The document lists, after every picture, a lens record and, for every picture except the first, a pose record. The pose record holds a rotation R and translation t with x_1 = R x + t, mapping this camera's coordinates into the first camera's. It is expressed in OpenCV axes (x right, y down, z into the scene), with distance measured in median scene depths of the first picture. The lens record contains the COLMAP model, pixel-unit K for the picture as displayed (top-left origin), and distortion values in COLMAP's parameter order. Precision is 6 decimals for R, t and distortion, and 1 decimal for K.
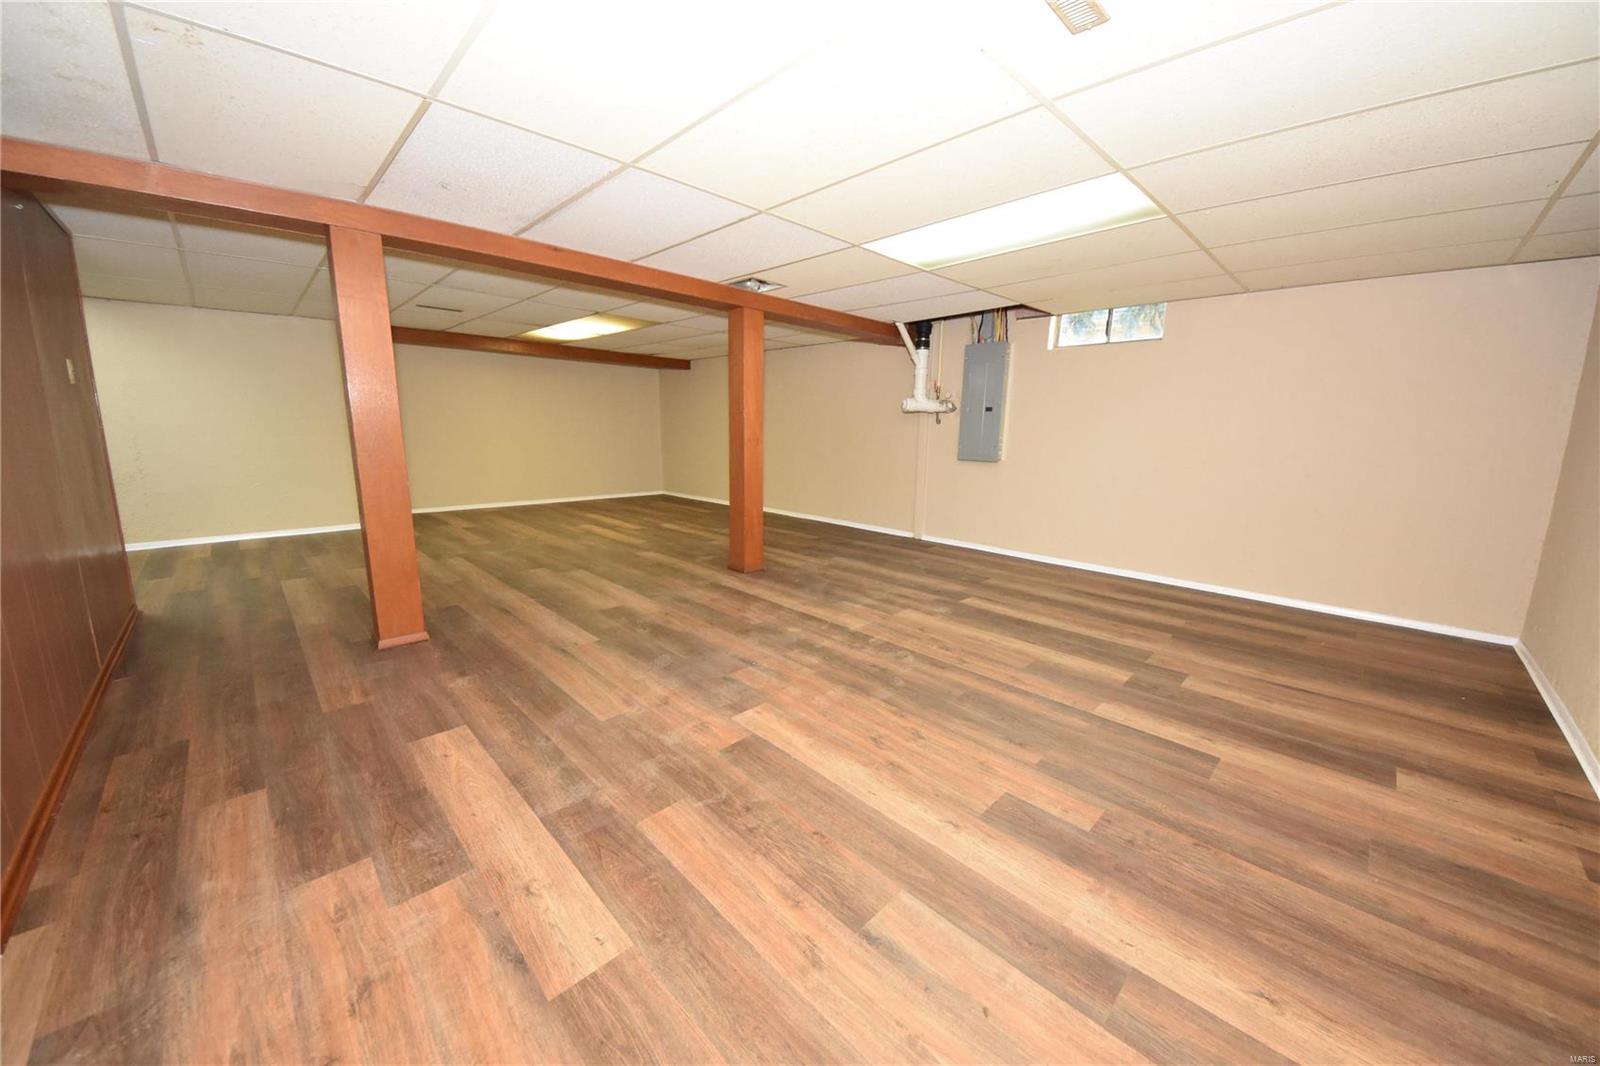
lens RADIAL K [[567.8, 0, 803.7], [0, 567.8, 523.9], [0, 0, 1]] dist [0.014338, -0.008707]
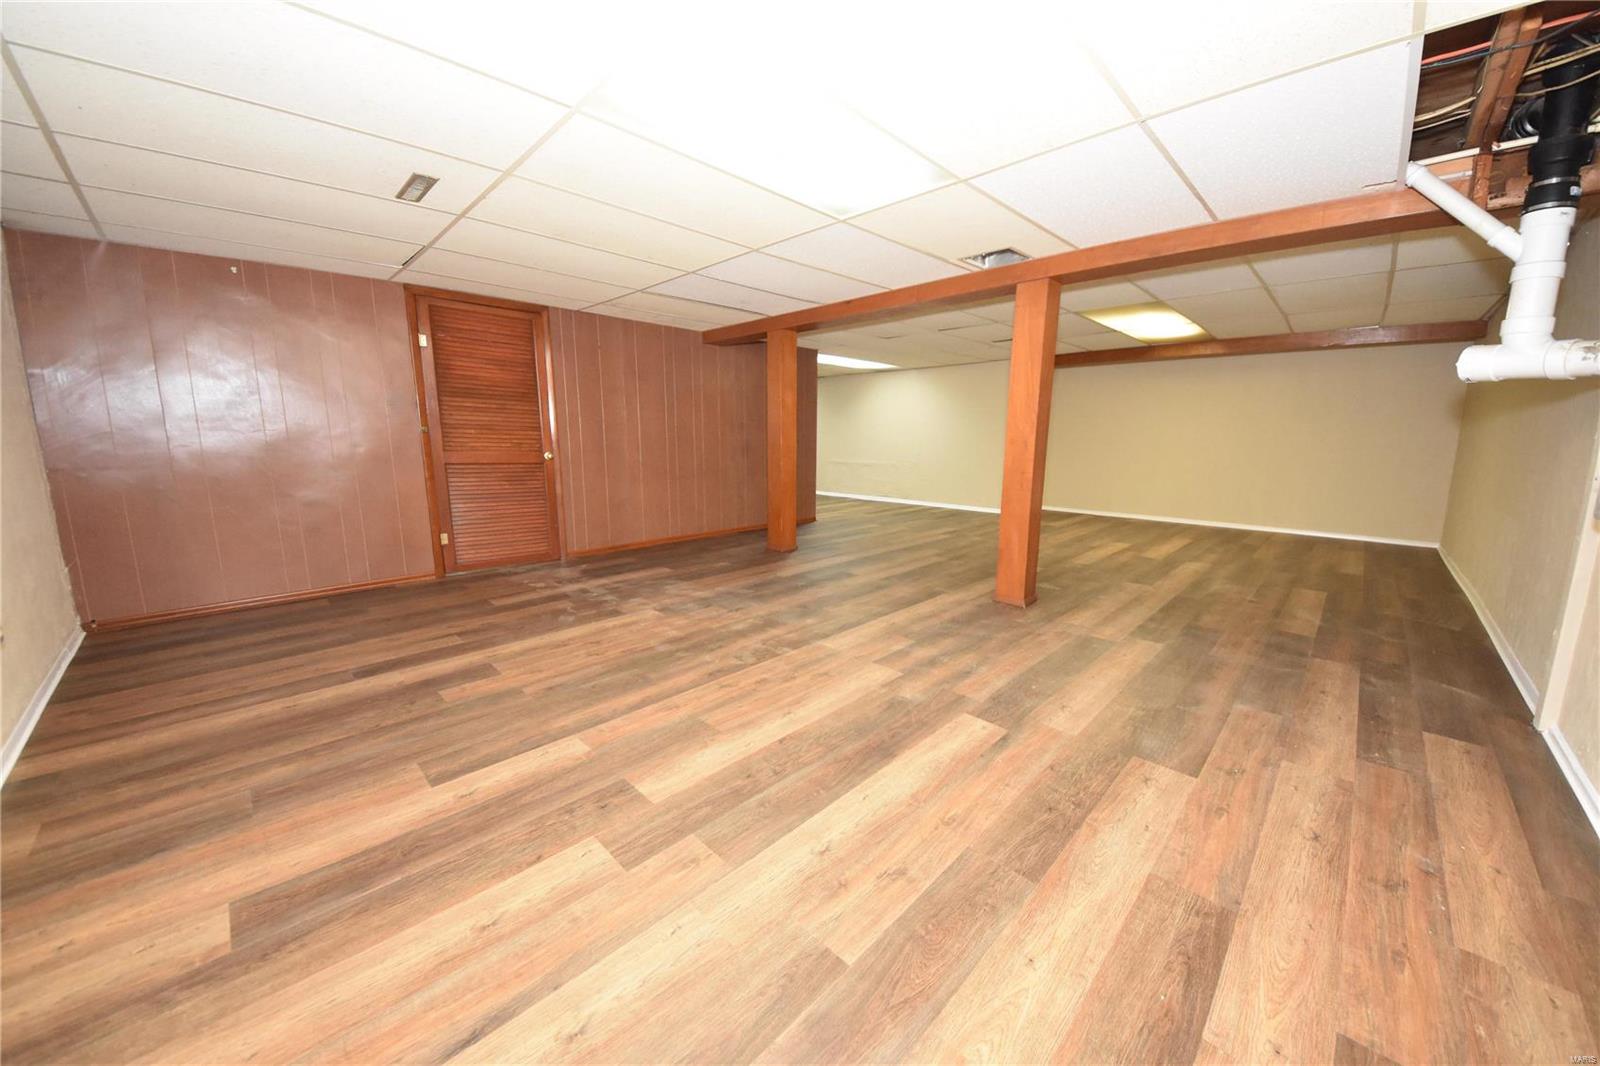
lens RADIAL K [[567.8, 0, 810.4], [0, 567.8, 537.5], [0, 0, 1]] dist [0.014338, -0.008707]
pose [[0.020787, 0.165771, -0.985945, 1.085494], [-0.180986, 0.970489, 0.159357, -0.138052], [0.983266, 0.175130, 0.050176, 1.032861]]
